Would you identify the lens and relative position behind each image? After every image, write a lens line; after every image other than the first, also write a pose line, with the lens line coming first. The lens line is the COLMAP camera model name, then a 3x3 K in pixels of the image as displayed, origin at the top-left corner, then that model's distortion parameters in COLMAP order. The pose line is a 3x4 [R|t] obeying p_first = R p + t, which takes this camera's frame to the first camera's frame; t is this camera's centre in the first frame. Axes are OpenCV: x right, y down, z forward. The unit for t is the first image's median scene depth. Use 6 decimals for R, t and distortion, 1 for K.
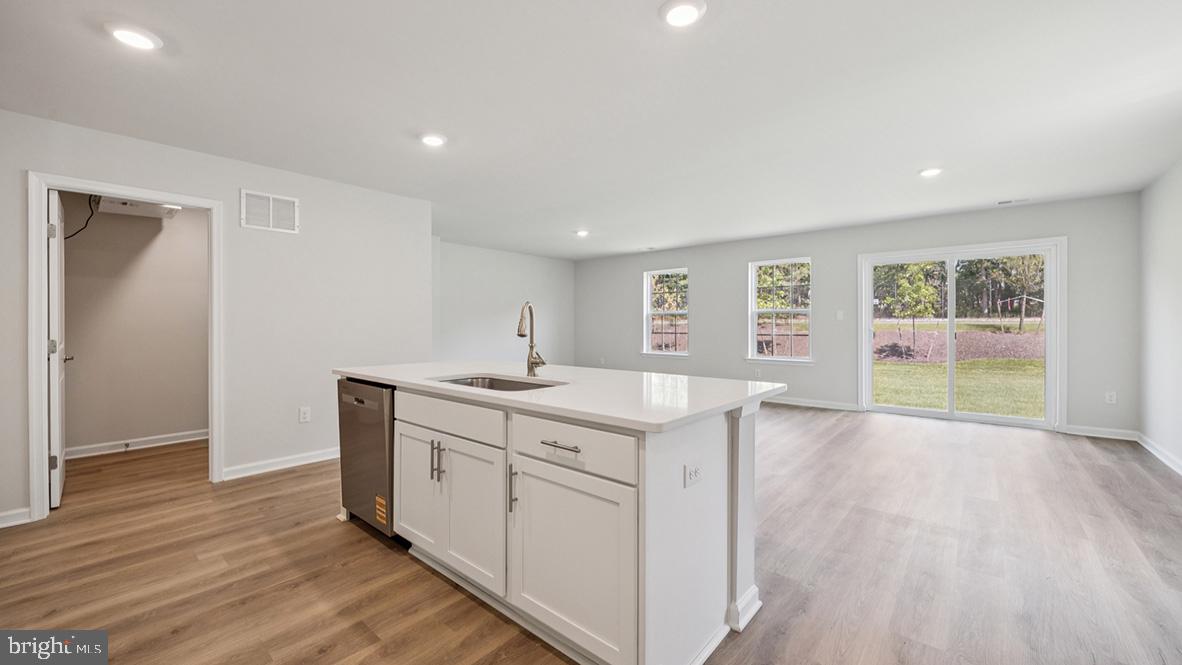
lens RADIAL K [[453.5, 0, 587.6], [0, 453.5, 327.4], [0, 0, 1]] dist [-0.000723, -0.000012]
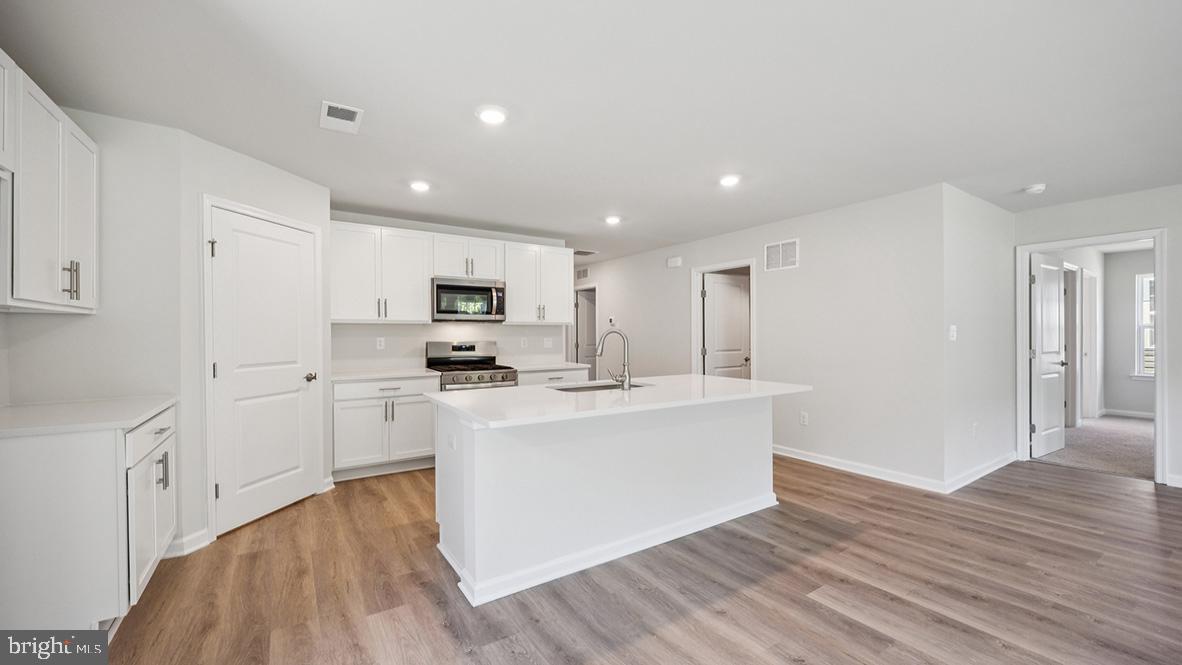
lens RADIAL K [[462.6, 0, 584.3], [0, 462.6, 334.2], [0, 0, 1]] dist [-0.002918, -0.000373]
pose [[-0.263286, -0.001241, -0.964717, 0.897905], [-0.004444, 0.999990, -0.000074, -0.032610], [0.964708, 0.004268, -0.263289, 1.000187]]
